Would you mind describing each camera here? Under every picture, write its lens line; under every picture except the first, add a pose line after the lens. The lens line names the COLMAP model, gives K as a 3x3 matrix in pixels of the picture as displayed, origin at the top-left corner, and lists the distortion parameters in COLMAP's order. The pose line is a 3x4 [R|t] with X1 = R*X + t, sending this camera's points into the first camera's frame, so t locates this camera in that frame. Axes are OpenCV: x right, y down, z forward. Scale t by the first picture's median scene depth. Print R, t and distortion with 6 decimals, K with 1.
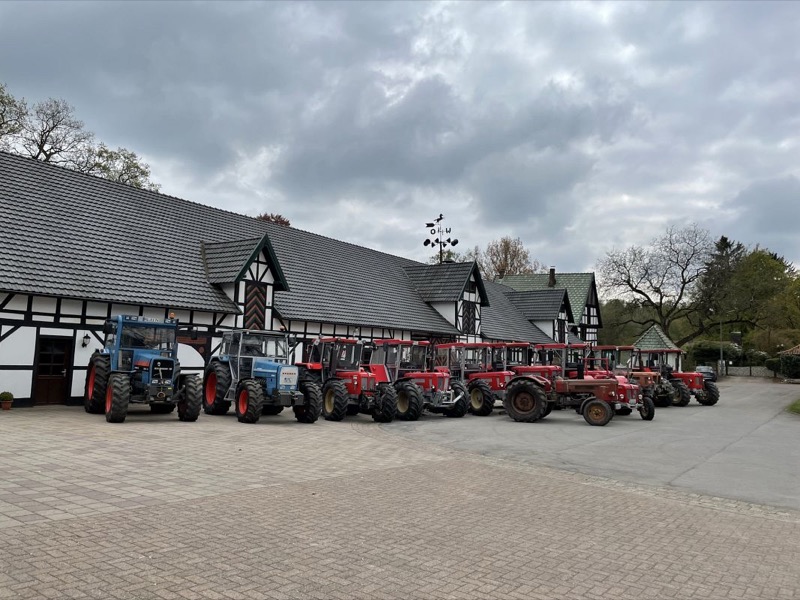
lens RADIAL K [[610.1, 0, 393.2], [0, 610.1, 296.5], [0, 0, 1]] dist [0.081037, -0.080957]
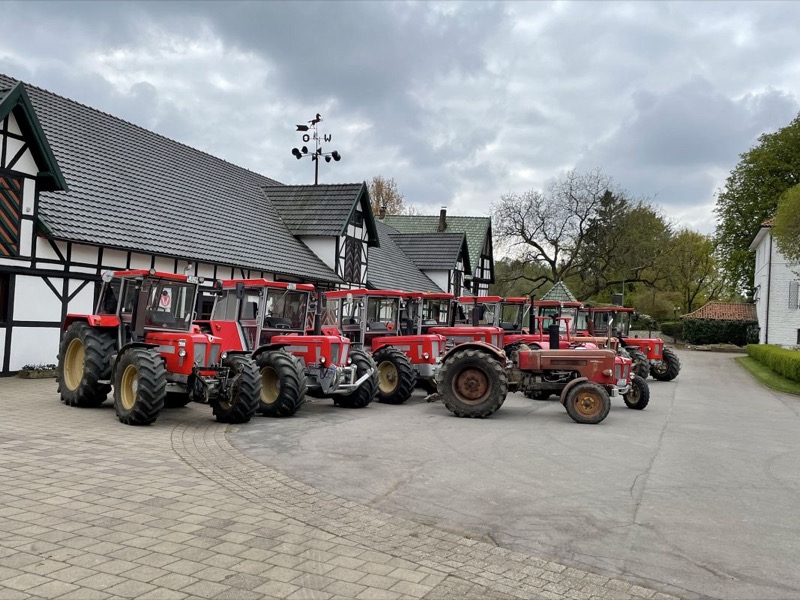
lens RADIAL K [[674.8, 0, 403.2], [0, 674.8, 312.6], [0, 0, 1]] dist [0.068685, -0.096415]
pose [[0.971441, 0.022829, 0.236180, -0.009401], [-0.044999, 0.995023, 0.088909, 0.027418], [-0.232975, -0.096997, 0.967633, 0.236936]]
